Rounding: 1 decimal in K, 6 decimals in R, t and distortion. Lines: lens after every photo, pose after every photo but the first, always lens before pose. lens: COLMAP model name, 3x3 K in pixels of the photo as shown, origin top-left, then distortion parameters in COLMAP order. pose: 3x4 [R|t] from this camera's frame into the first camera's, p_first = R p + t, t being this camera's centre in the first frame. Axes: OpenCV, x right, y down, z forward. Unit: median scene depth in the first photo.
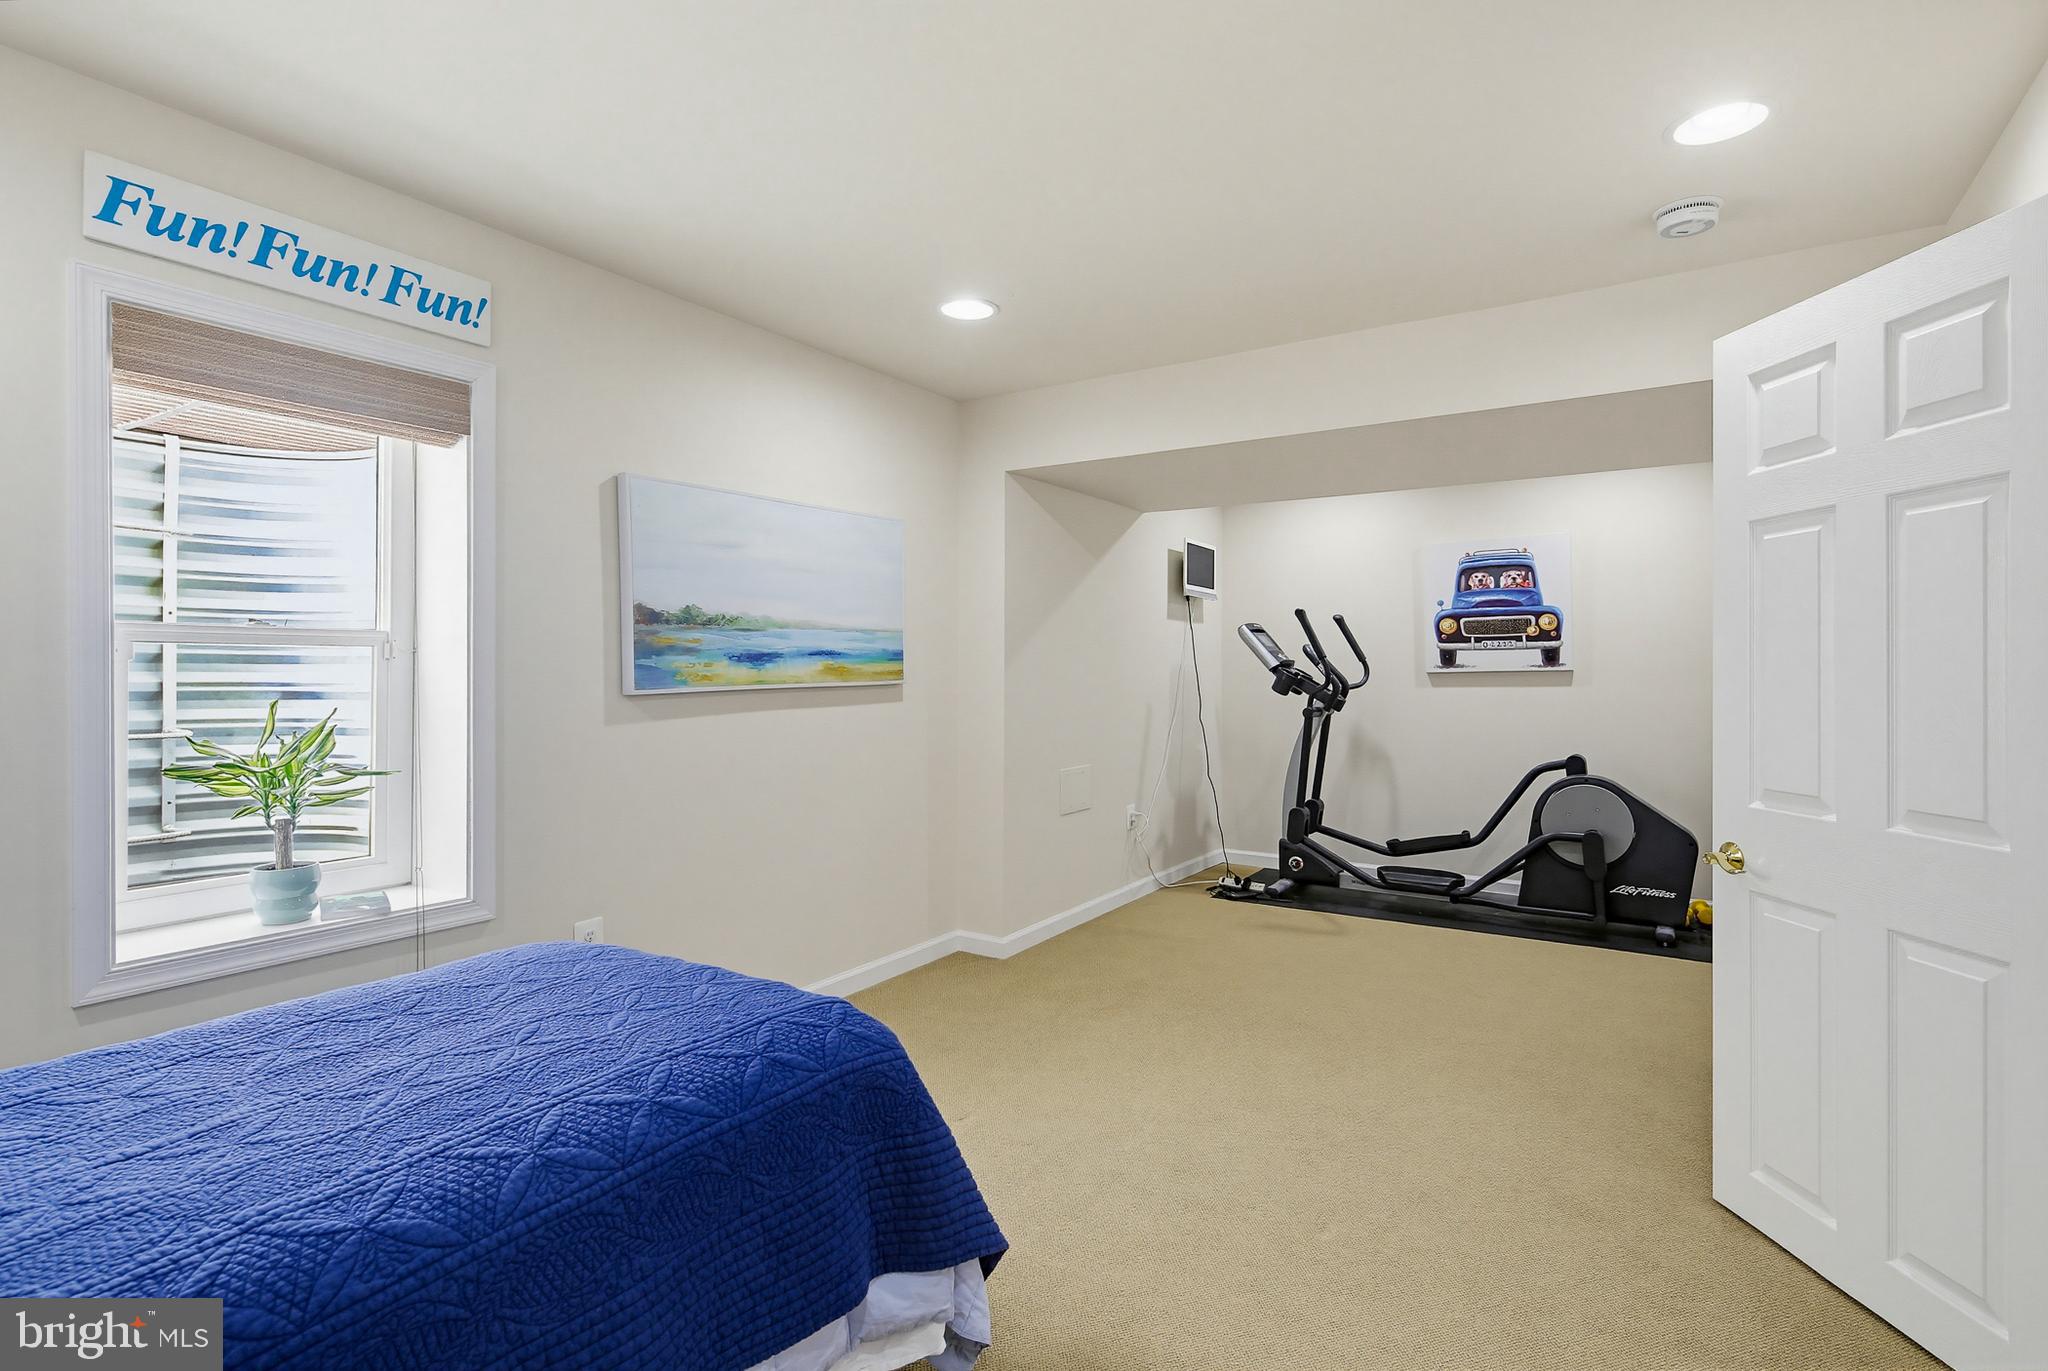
lens RADIAL K [[1001.3, 0, 1016.7], [0, 1001.3, 668.4], [0, 0, 1]] dist [-0.001194, -0.000689]
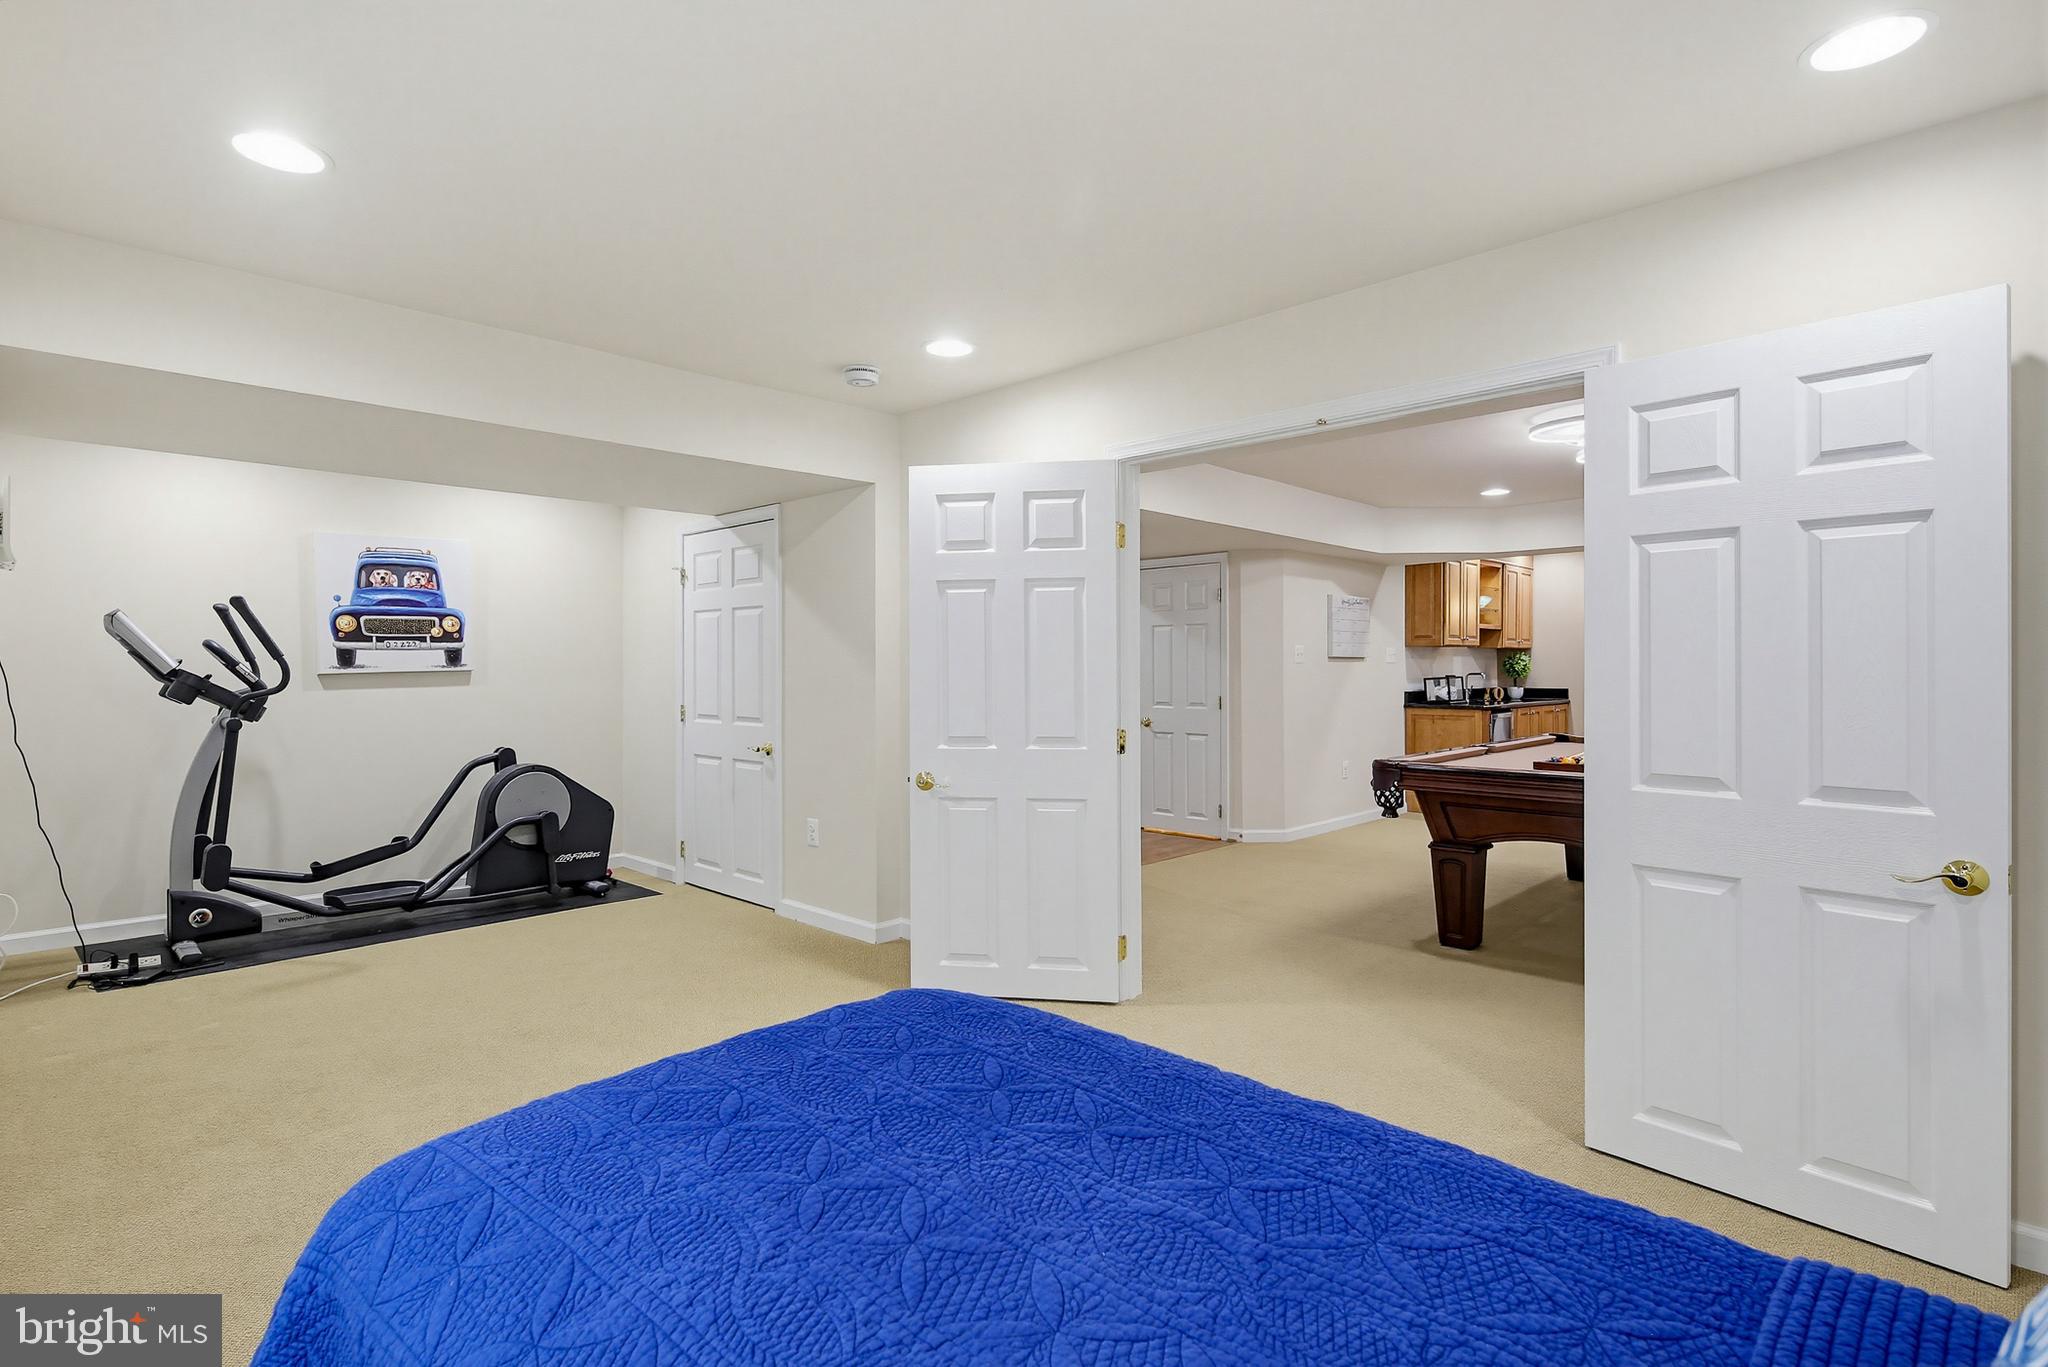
lens RADIAL K [[1001.3, 0, 1016.7], [0, 1001.3, 666.4], [0, 0, 1]] dist [-0.001194, -0.000689]
pose [[0.196133, -0.001591, 0.980576, -0.370902], [0.003820, 0.999992, 0.000858, -0.001034], [-0.980570, 0.003578, 0.196137, 0.217370]]
